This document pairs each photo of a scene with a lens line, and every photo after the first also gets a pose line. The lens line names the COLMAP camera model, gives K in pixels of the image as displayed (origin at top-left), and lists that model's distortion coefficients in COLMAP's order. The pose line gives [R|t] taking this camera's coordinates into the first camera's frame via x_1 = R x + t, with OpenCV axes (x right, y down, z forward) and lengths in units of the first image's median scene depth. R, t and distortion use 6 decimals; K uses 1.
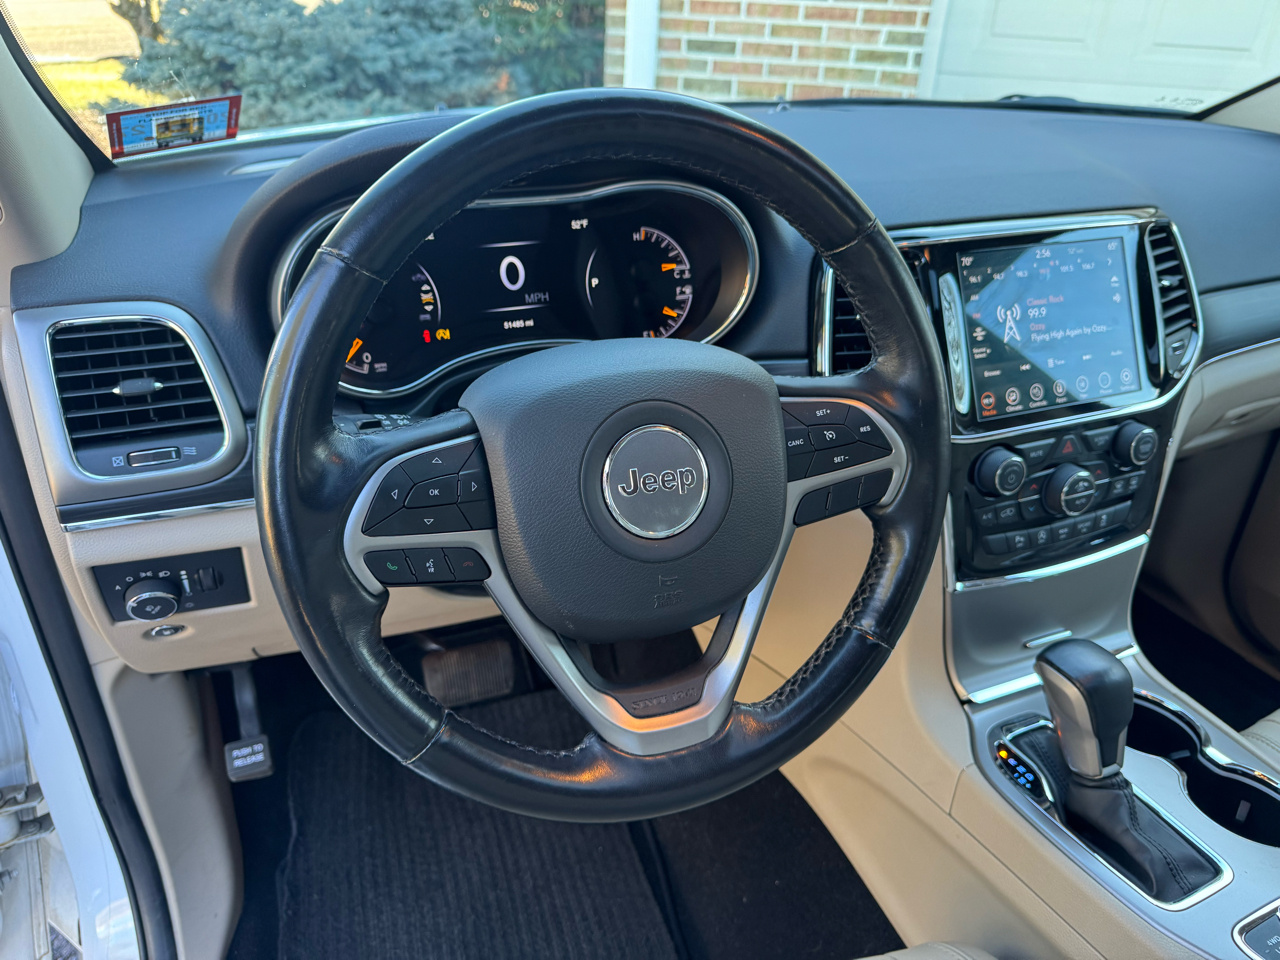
lens RADIAL K [[922.4, 0, 640.0], [0, 922.4, 480.0], [0, 0, 1]] dist [-0.001232, -0.001129]
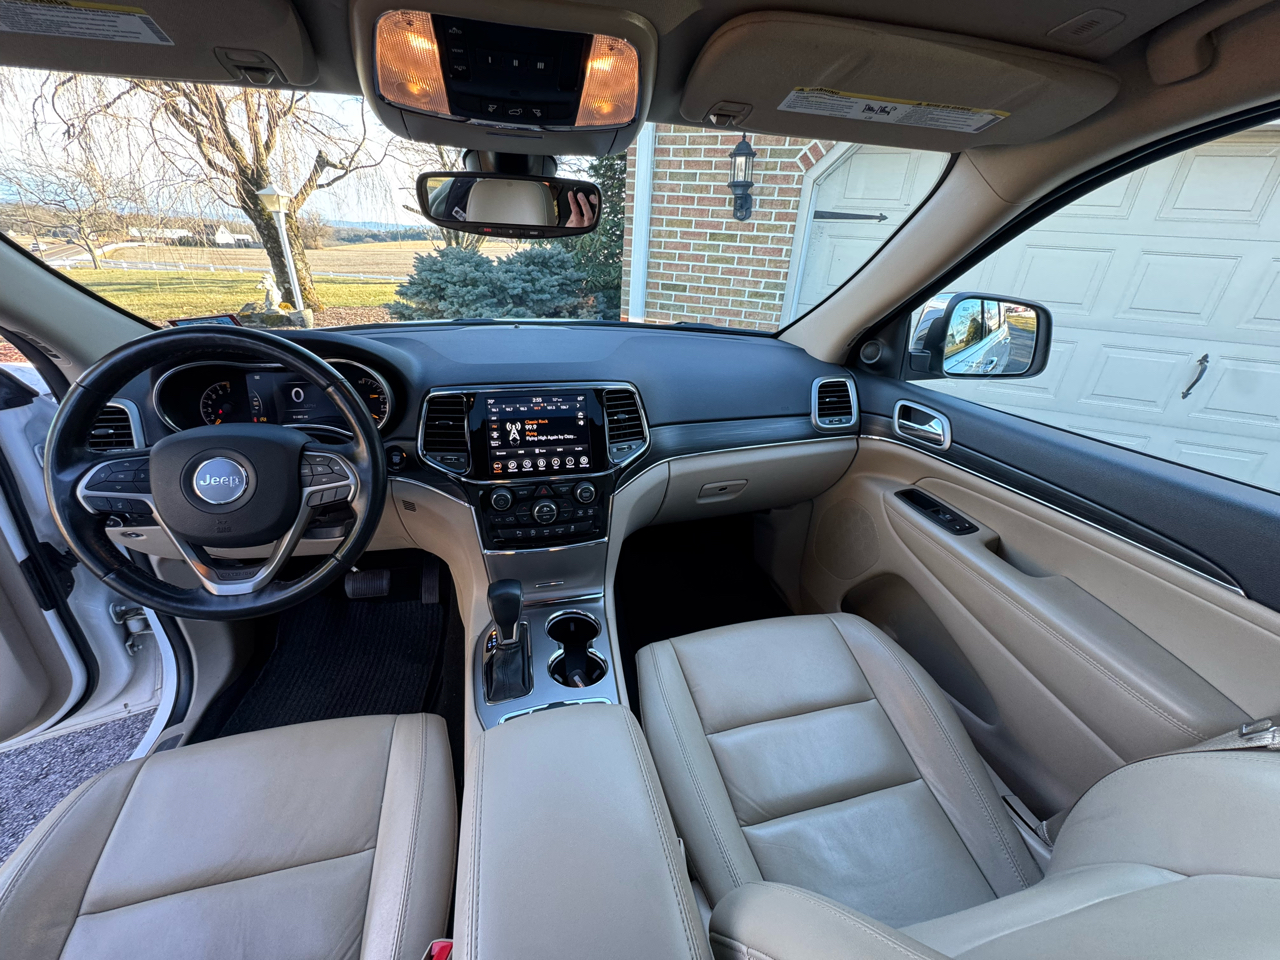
lens RADIAL K [[507.6, 0, 640.0], [0, 507.6, 480.0], [0, 0, 1]] dist [0.002350, 0.000038]
pose [[0.988498, 0.078033, -0.129548, 0.178311], [-0.086295, 0.994496, -0.059428, -0.002346], [0.124198, 0.069924, 0.989791, -0.026712]]
